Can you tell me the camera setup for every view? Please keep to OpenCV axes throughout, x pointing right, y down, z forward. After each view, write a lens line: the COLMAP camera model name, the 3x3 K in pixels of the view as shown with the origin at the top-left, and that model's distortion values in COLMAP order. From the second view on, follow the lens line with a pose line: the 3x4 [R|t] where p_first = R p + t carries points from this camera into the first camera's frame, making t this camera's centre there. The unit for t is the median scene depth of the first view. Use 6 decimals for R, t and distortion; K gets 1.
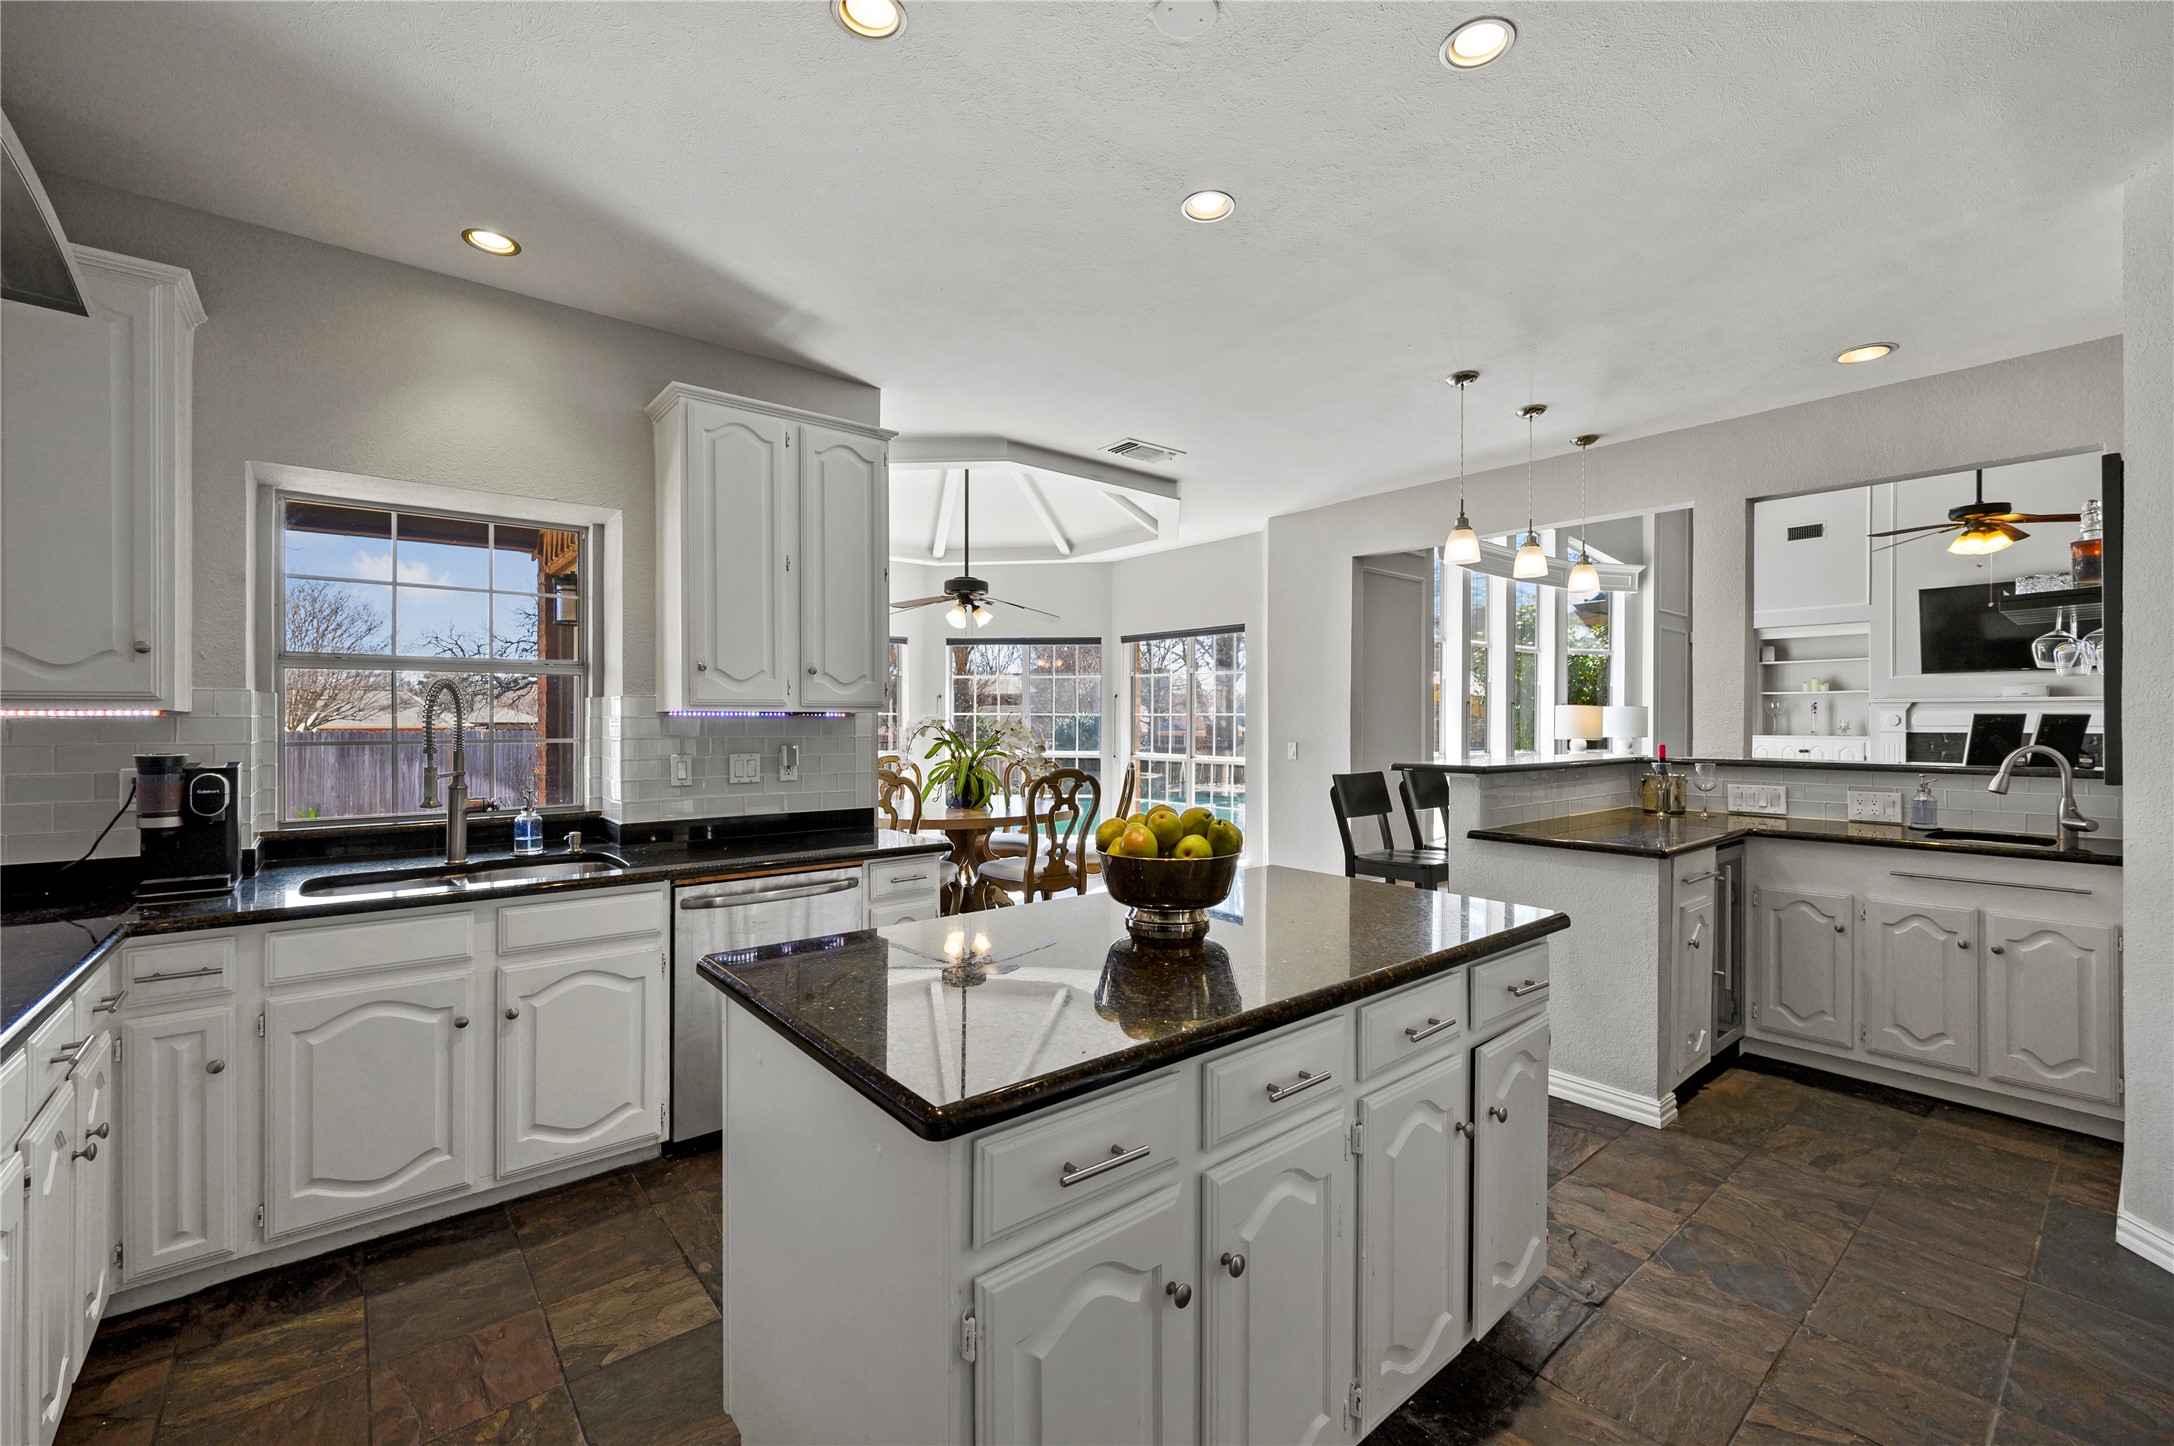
lens RADIAL K [[898.8, 0, 1088.2], [0, 898.8, 717.3], [0, 0, 1]] dist [-0.002210, -0.000182]
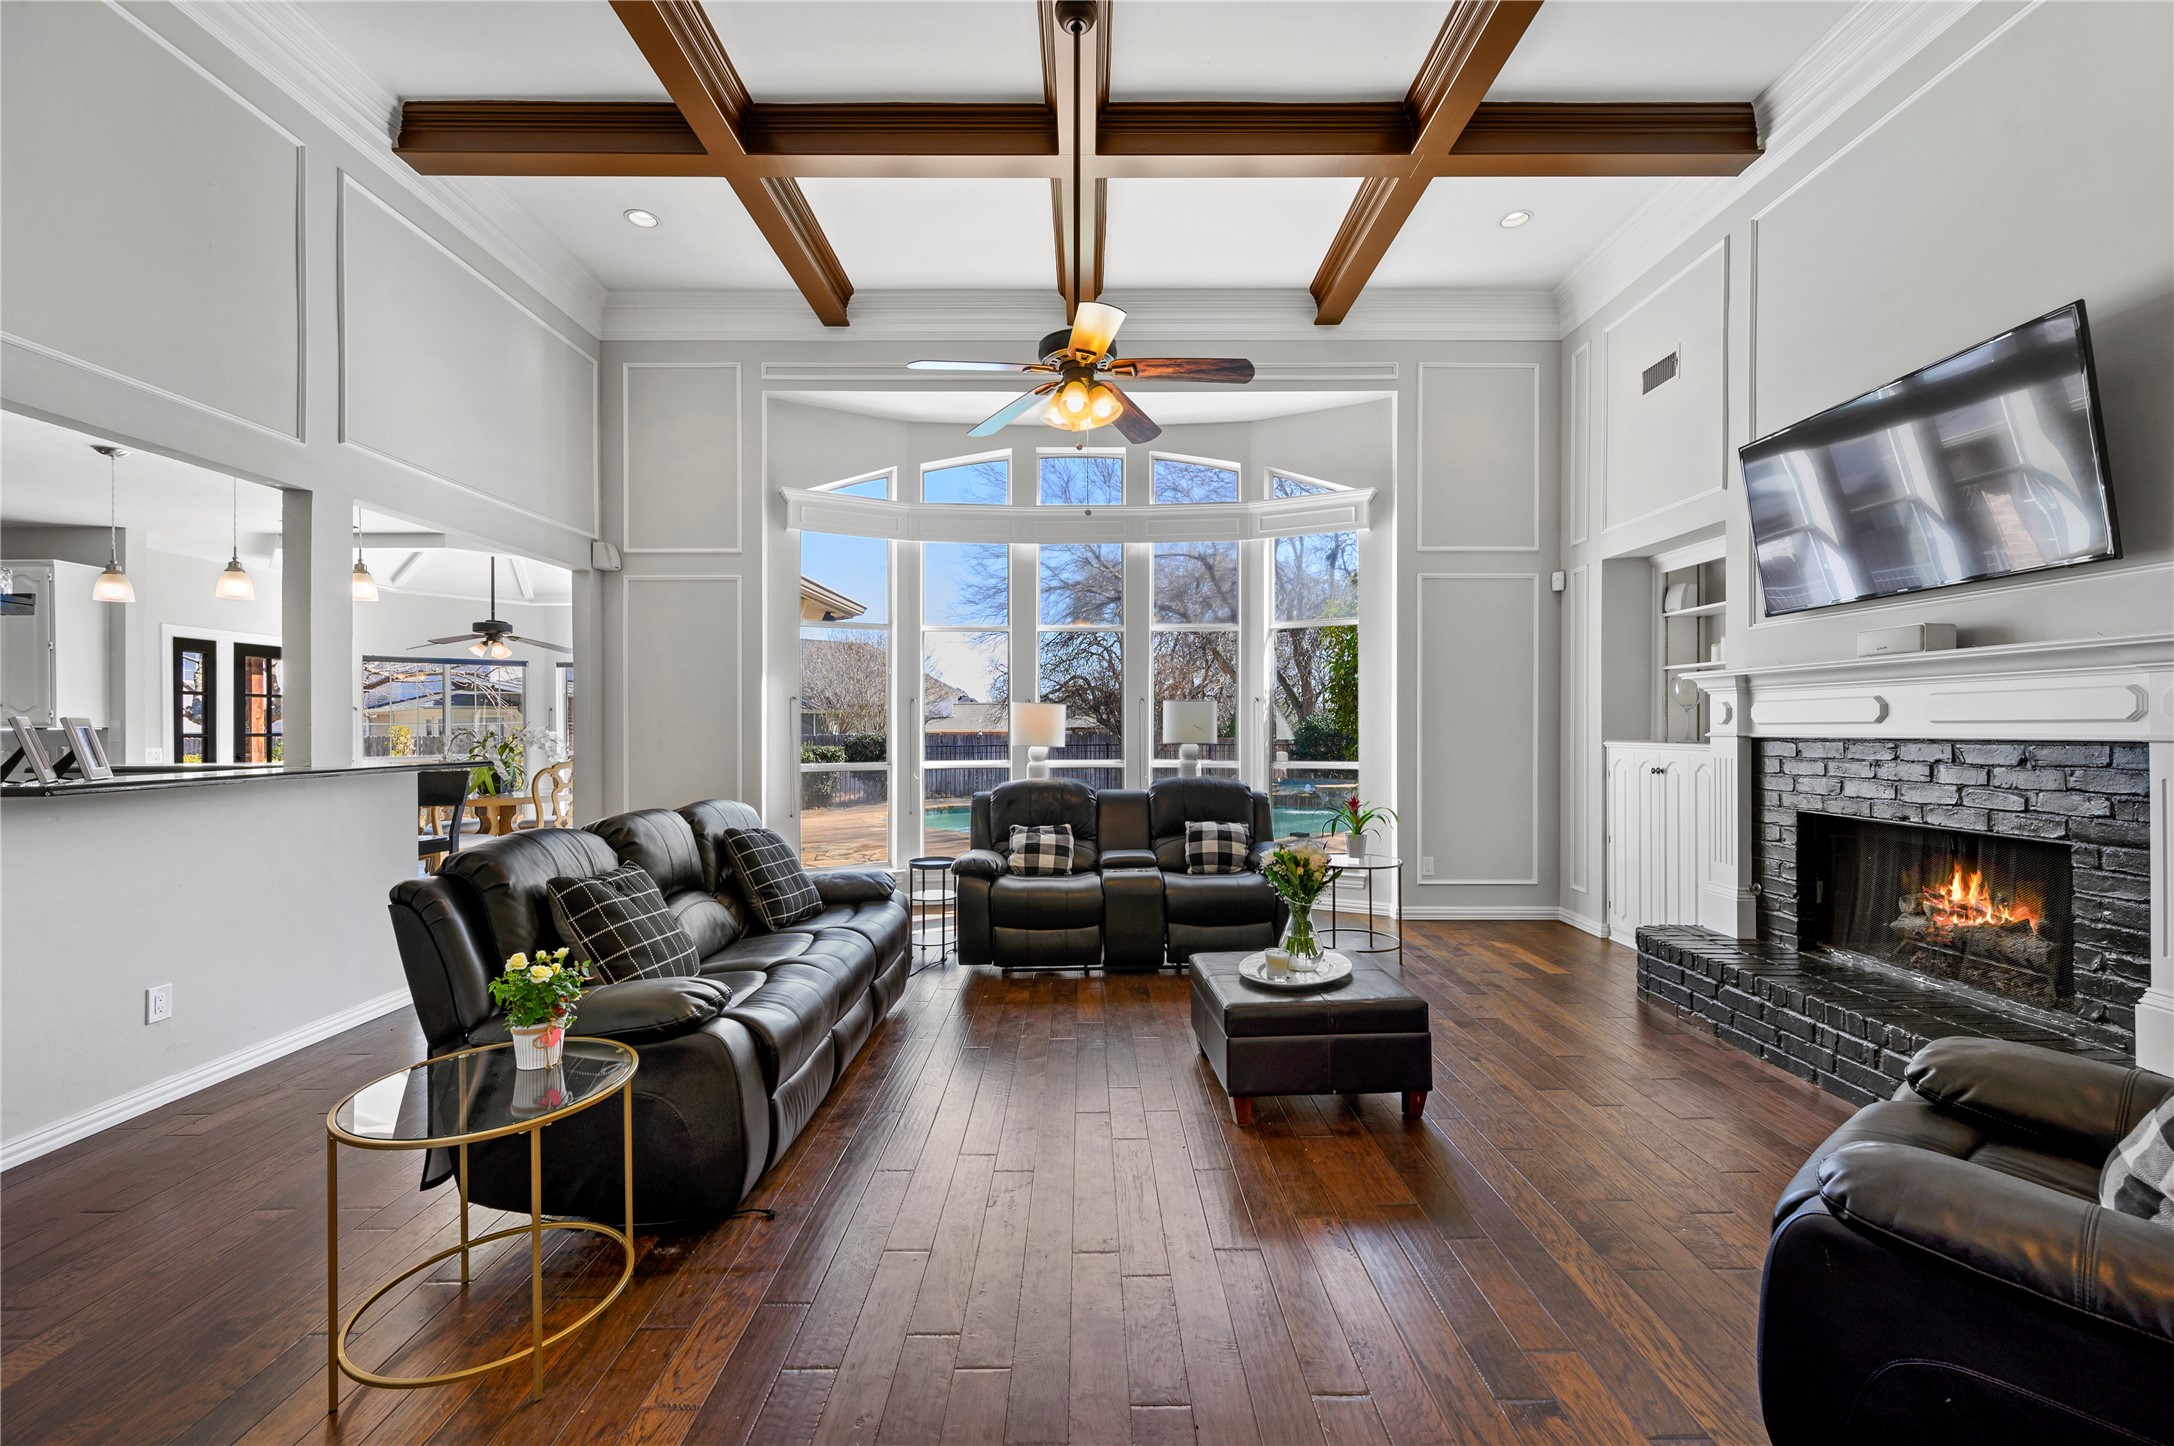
lens RADIAL K [[867.9, 0, 1087.0], [0, 867.9, 723.0], [0, 0, 1]] dist [-0.000544, -0.000464]
pose [[0.769443, -0.010900, -0.638623, 1.834264], [0.008722, 0.999940, -0.006558, 0.017896], [0.638656, -0.000524, 0.769492, 0.778083]]
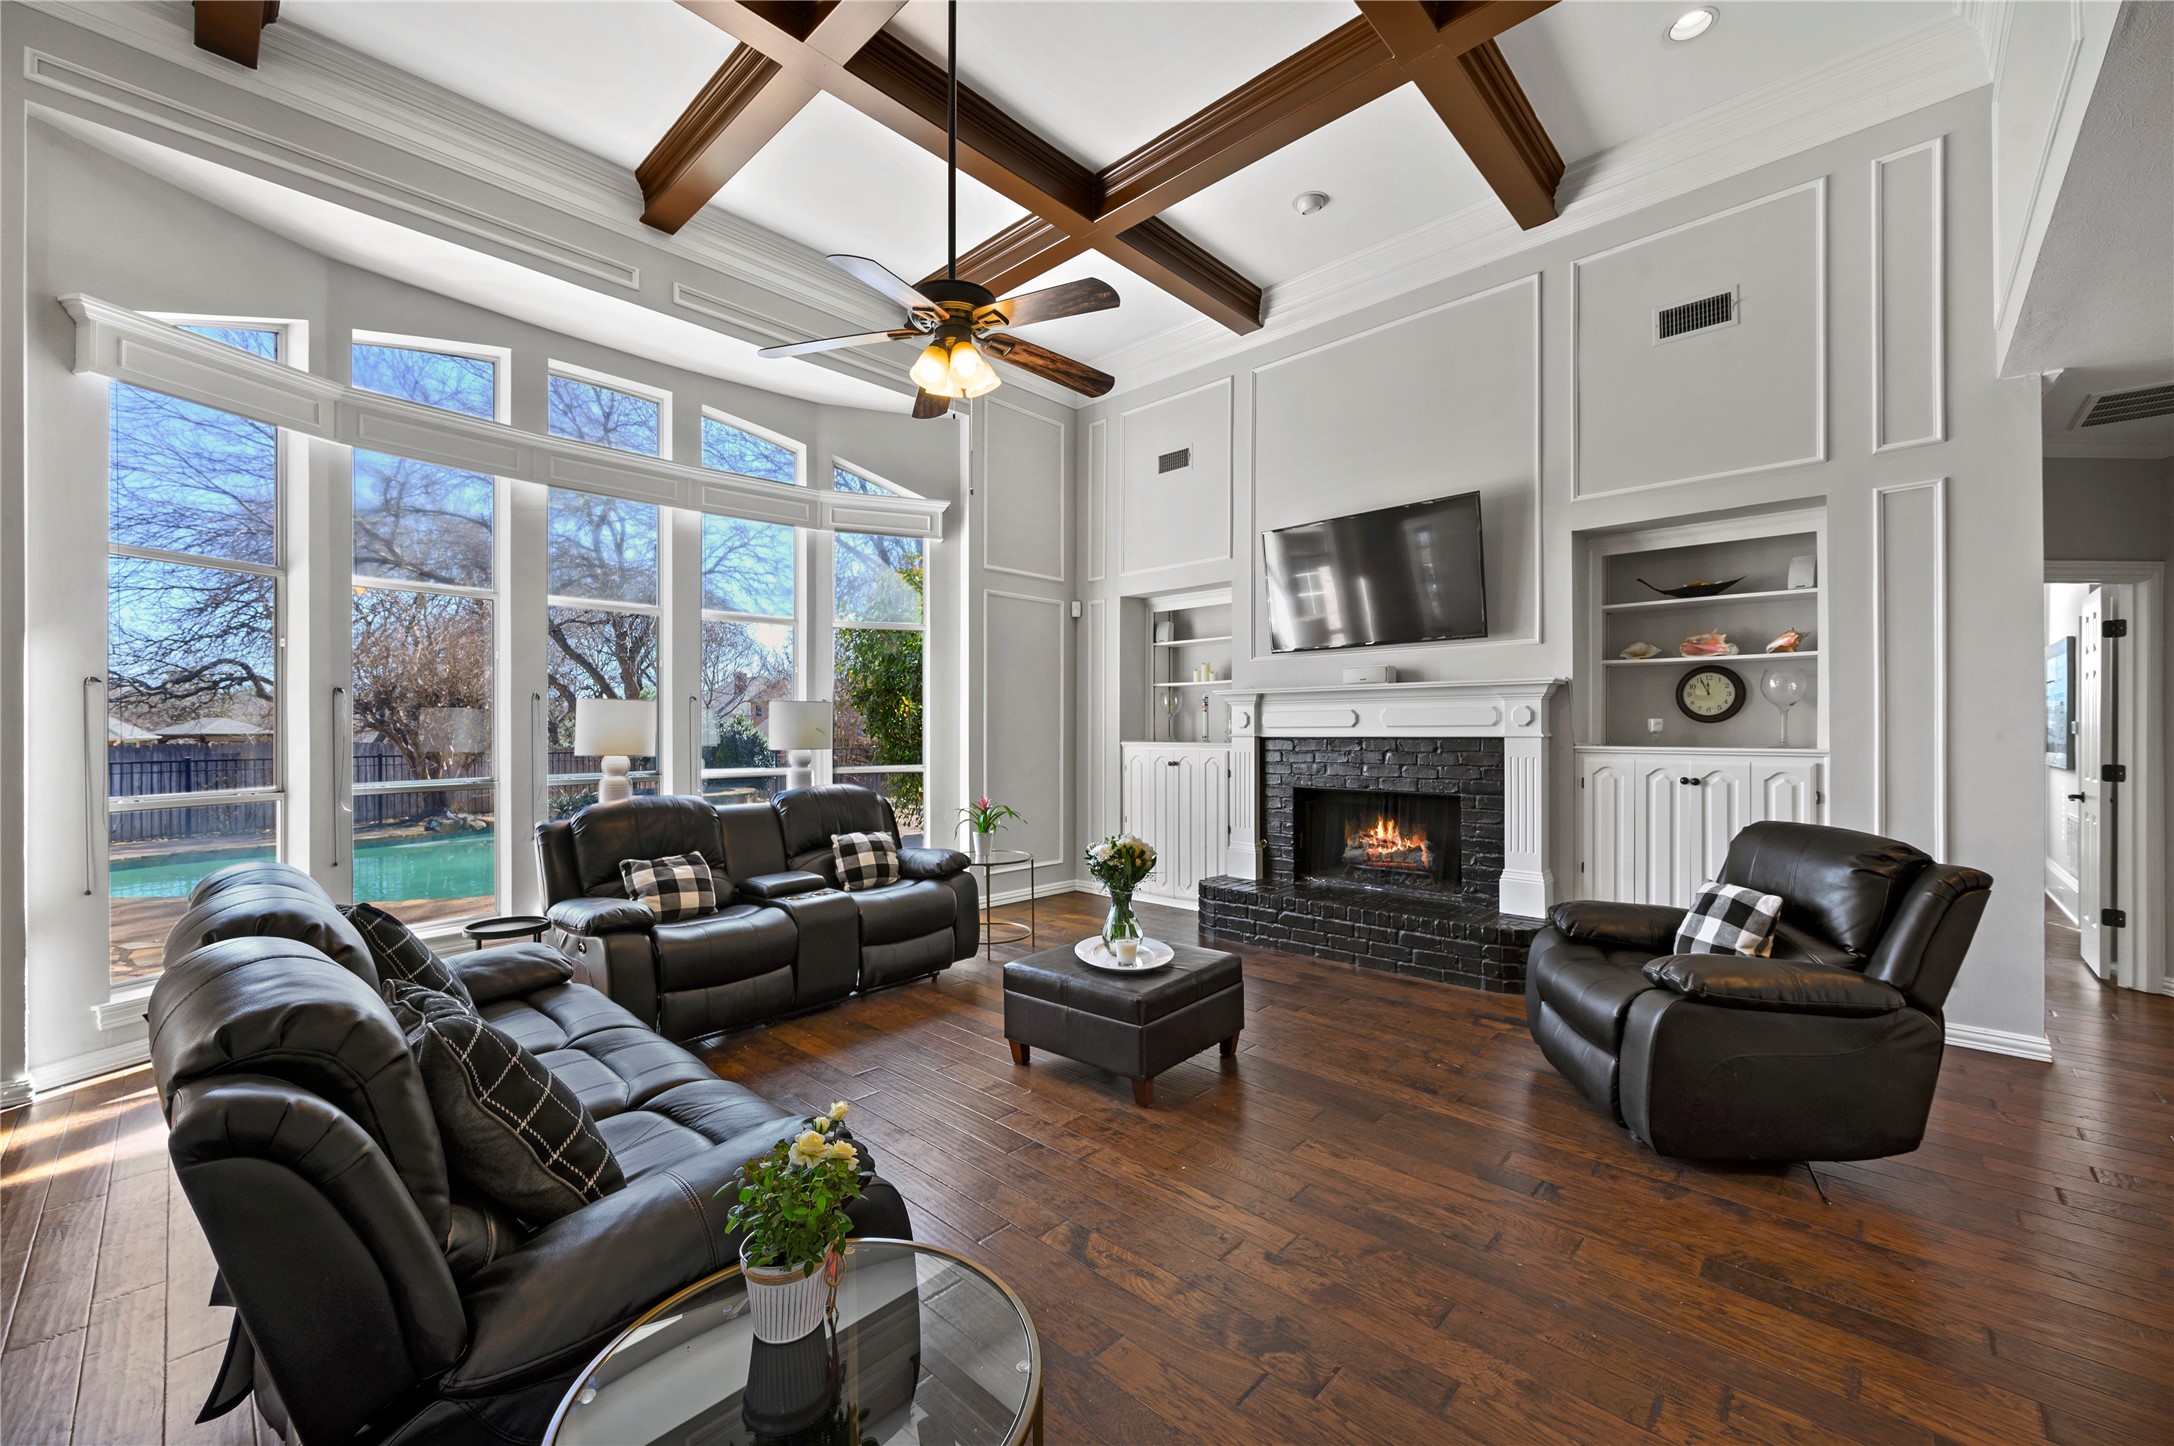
lens RADIAL K [[860.1, 0, 1100.7], [0, 860.1, 730.0], [0, 0, 1]] dist [-0.001932, -0.000391]
pose [[0.991880, -0.009815, 0.126798, 1.378691], [0.009366, 0.999948, 0.004133, 0.014787], [-0.126832, -0.002912, 0.991920, 0.680108]]
